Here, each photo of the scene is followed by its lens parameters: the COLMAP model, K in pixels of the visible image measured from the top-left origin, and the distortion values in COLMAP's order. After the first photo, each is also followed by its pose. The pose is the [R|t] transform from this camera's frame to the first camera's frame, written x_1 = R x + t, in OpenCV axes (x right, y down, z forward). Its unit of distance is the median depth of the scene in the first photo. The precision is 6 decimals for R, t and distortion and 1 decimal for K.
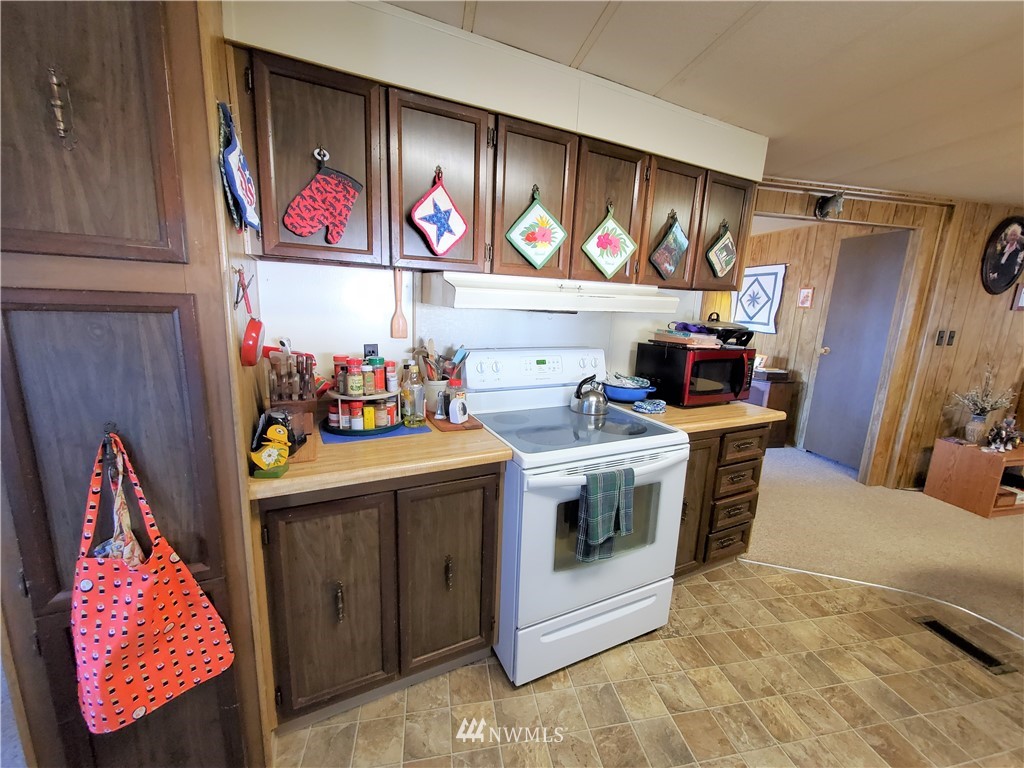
lens RADIAL K [[408.6, 0, 512.0], [0, 408.6, 381.5], [0, 0, 1]] dist [-0.000699, 0.000112]
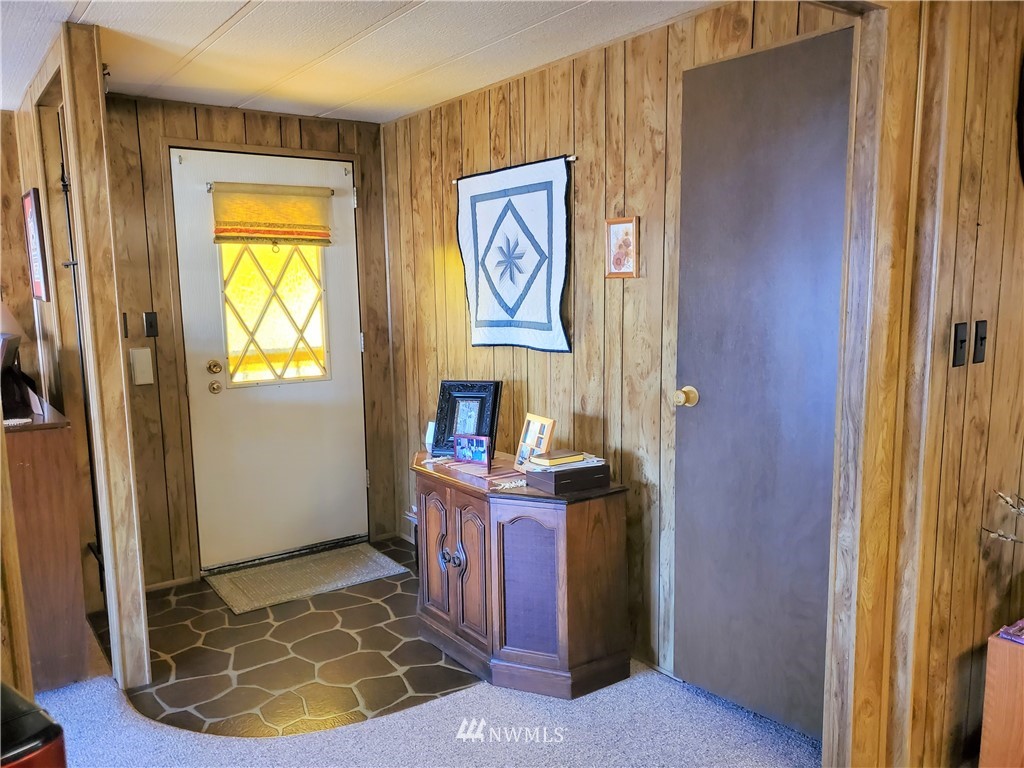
lens RADIAL K [[789.4, 0, 511.5], [0, 789.4, 398.4], [0, 0, 1]] dist [0.077316, -0.079472]
pose [[0.907163, -0.108749, 0.406483, 0.436747], [0.128083, 0.991550, -0.020571, -0.095466], [-0.400811, 0.070725, 0.913427, 0.542793]]
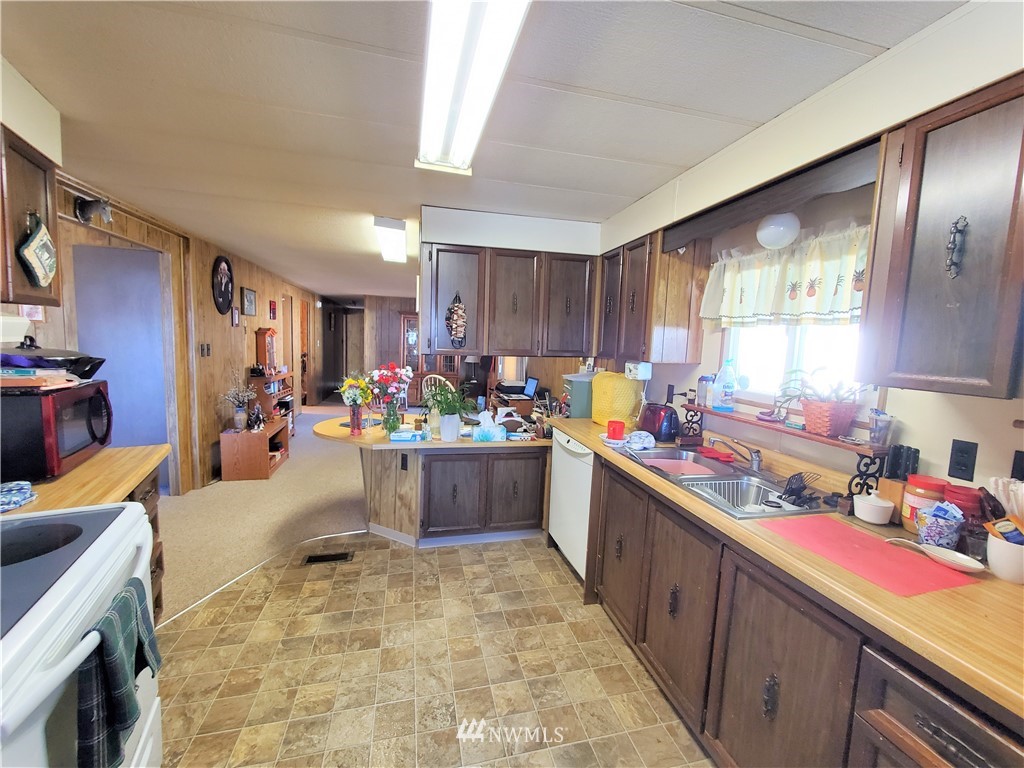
lens RADIAL K [[408.6, 0, 512.0], [0, 408.6, 381.5], [0, 0, 1]] dist [-0.000699, 0.000112]
pose [[-0.047940, -0.136539, 0.989474, -0.166865], [0.156334, 0.977379, 0.142445, -0.046837], [-0.986540, 0.161517, -0.025510, 0.165341]]
